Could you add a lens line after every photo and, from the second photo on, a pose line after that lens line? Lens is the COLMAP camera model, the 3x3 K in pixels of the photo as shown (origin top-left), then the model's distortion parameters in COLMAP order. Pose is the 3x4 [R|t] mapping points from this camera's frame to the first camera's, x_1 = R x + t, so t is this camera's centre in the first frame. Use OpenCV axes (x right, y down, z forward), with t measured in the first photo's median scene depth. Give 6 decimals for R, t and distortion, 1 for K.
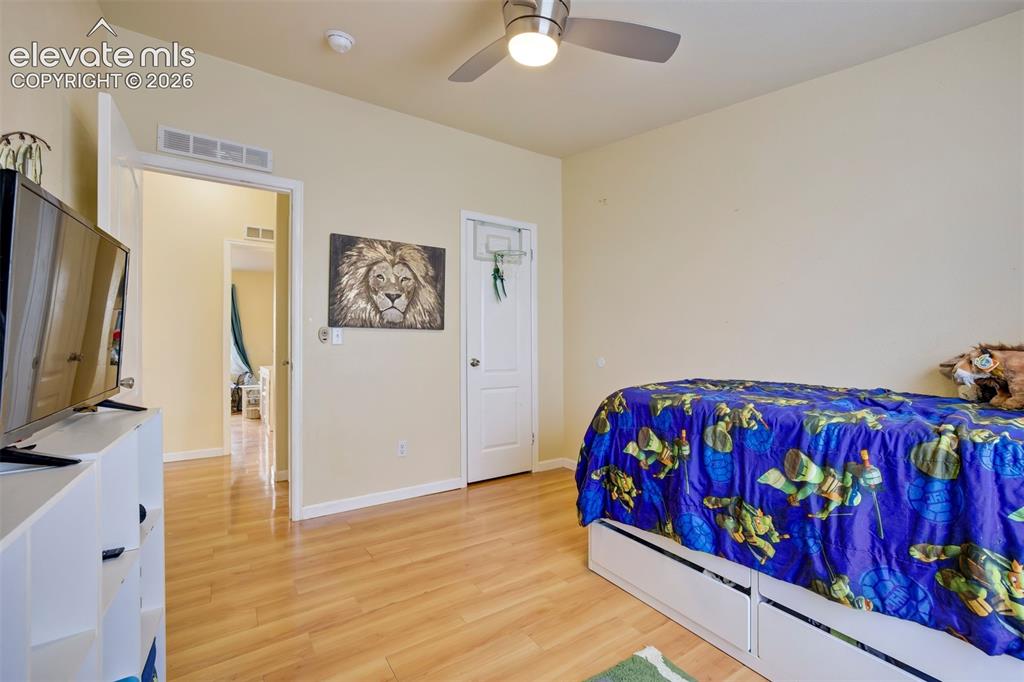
lens RADIAL K [[437.8, 0, 512.0], [0, 437.8, 341.0], [0, 0, 1]] dist [-0.064026, 0.025773]
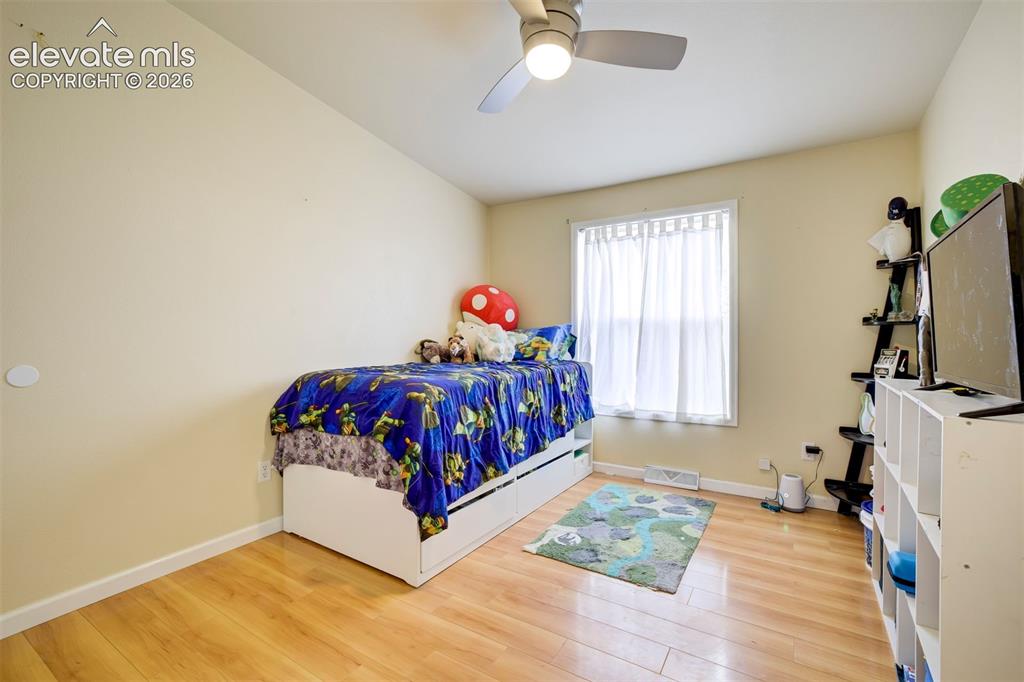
lens RADIAL K [[437.8, 0, 512.0], [0, 437.8, 341.0], [0, 0, 1]] dist [-0.064026, 0.025773]
pose [[-0.397246, -0.008355, 0.917674, -0.877661], [0.004540, 0.999928, 0.011070, 0.013764], [-0.917701, 0.008564, -0.397179, 1.441549]]
